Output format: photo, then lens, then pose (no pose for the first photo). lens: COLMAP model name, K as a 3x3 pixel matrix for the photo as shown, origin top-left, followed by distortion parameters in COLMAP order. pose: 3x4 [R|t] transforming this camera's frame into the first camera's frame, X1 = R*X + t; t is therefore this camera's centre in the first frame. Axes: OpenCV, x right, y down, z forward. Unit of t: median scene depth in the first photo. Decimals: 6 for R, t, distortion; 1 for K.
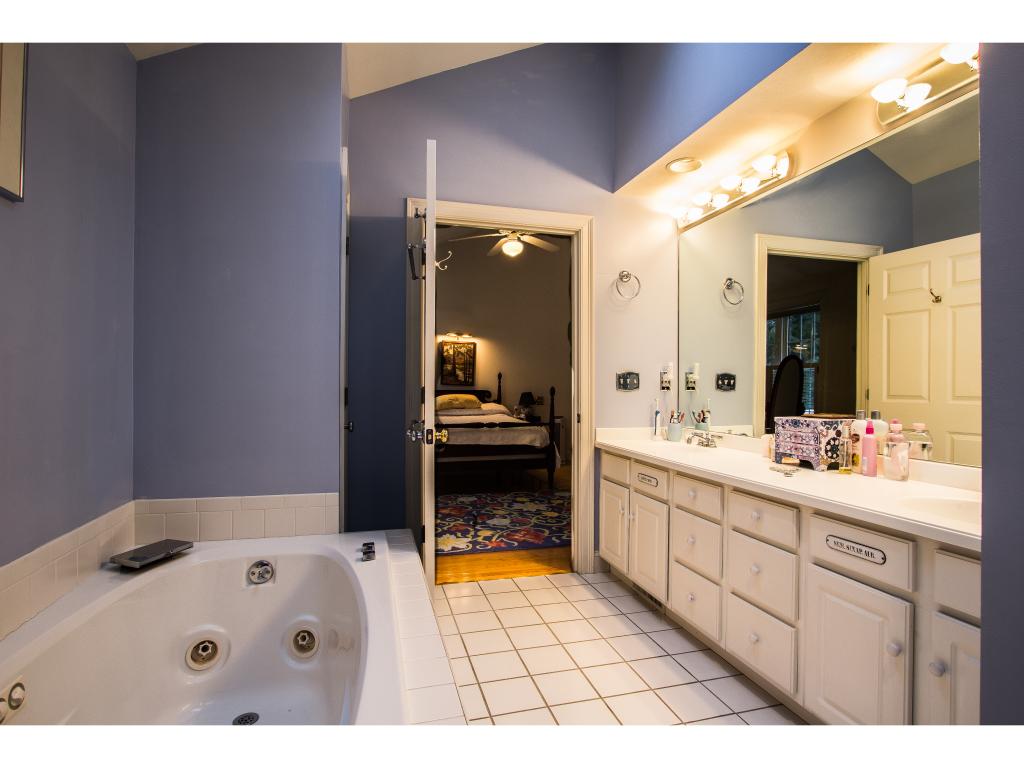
lens RADIAL K [[535.3, 0, 512.0], [0, 535.3, 384.0], [0, 0, 1]] dist [-0.012388, 0.001017]
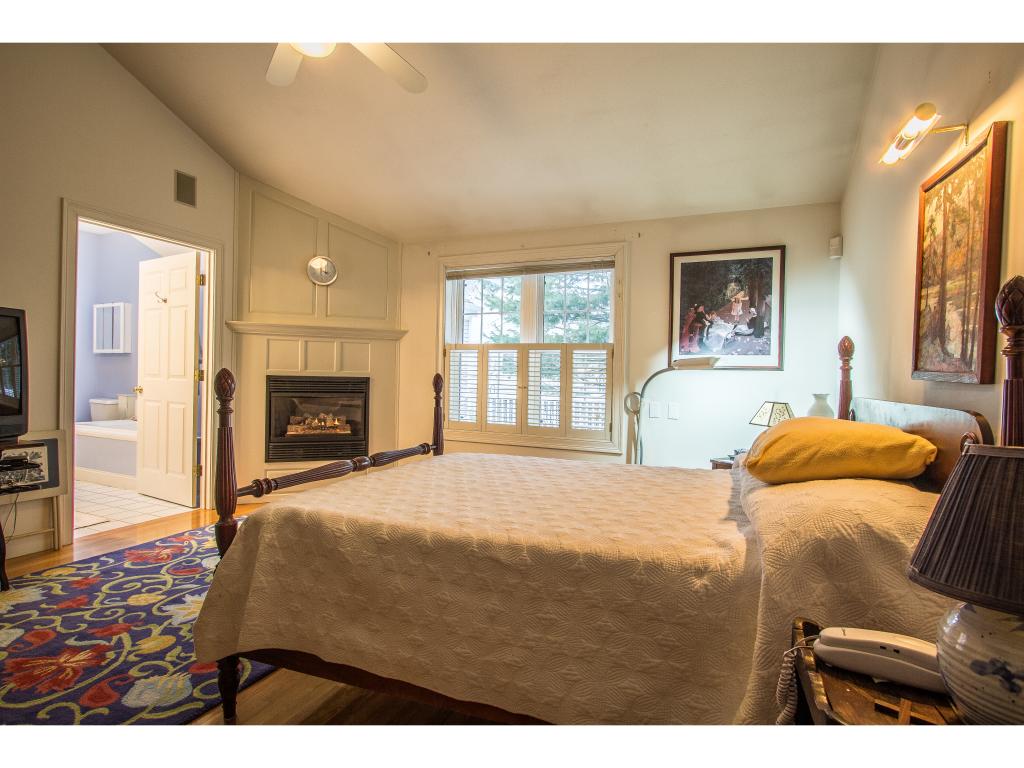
lens RADIAL K [[511.6, 0, 512.0], [0, 511.6, 384.0], [0, 0, 1]] dist [-0.013900, 0.000806]
pose [[-0.632580, -0.010257, -0.774427, 0.148147], [-0.022563, 0.999732, 0.005189, 0.006062], [0.774166, 0.020756, -0.632642, 0.998379]]
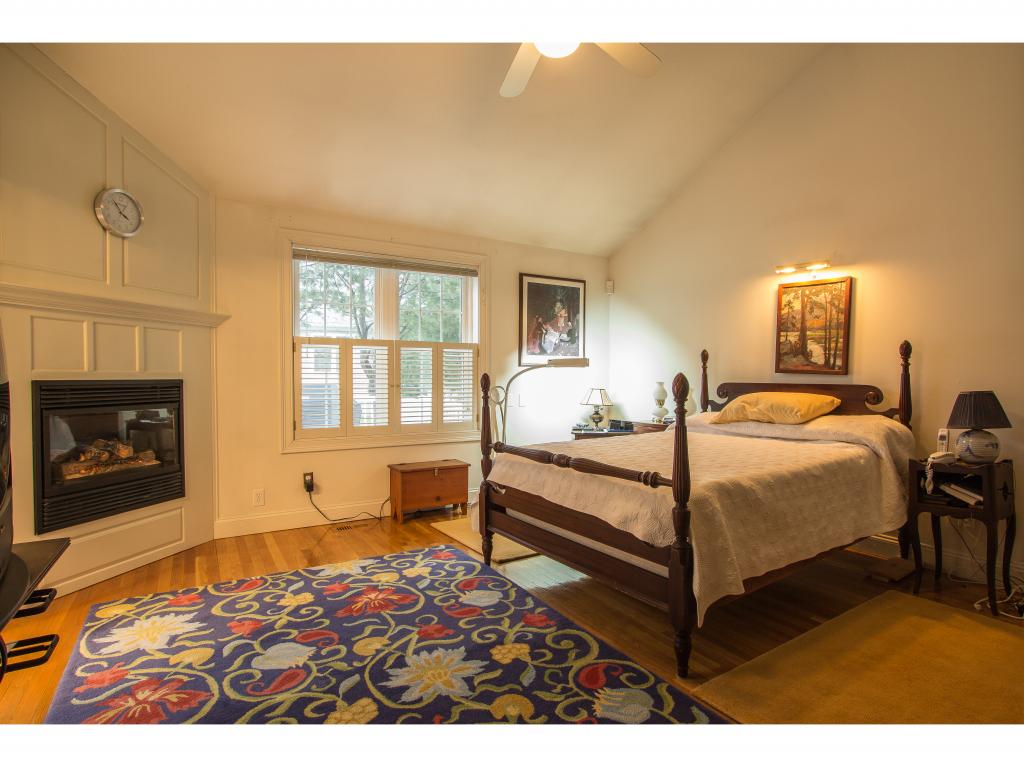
lens RADIAL K [[535.3, 0, 512.0], [0, 535.3, 383.5], [0, 0, 1]] dist [-0.012388, 0.001017]
pose [[0.269549, 0.007484, -0.962957, 0.283349], [0.004344, 0.999950, 0.008987, 0.005481], [0.962977, -0.006605, 0.269503, 0.620886]]
